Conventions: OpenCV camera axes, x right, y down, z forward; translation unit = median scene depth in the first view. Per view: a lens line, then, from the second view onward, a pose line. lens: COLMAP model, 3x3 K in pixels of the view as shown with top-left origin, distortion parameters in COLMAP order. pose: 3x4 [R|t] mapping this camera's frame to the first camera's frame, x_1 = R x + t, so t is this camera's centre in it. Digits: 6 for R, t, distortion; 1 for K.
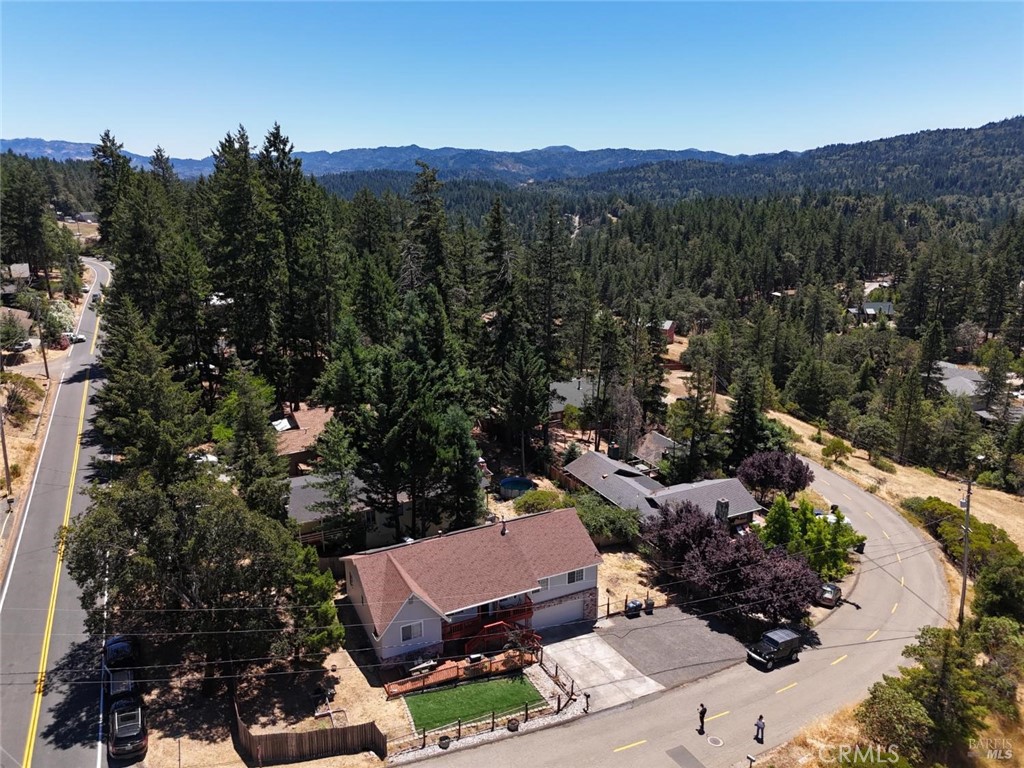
lens RADIAL K [[760.9, 0, 515.6], [0, 760.9, 384.1], [0, 0, 1]] dist [0.058773, -0.046613]
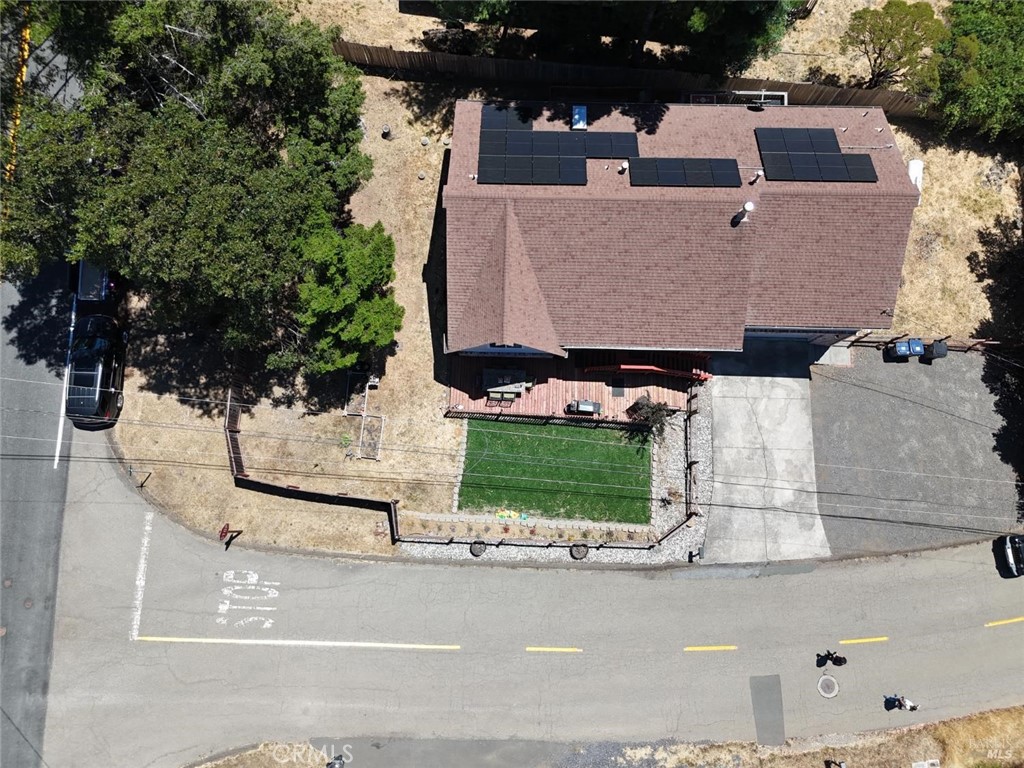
lens RADIAL K [[760.9, 0, 515.6], [0, 760.9, 384.1], [0, 0, 1]] dist [0.058773, -0.046613]
pose [[0.887332, 0.455946, -0.068956, -0.078713], [-0.130837, 0.392325, 0.910474, -0.265344], [0.442180, -0.798870, 0.407778, 0.810991]]
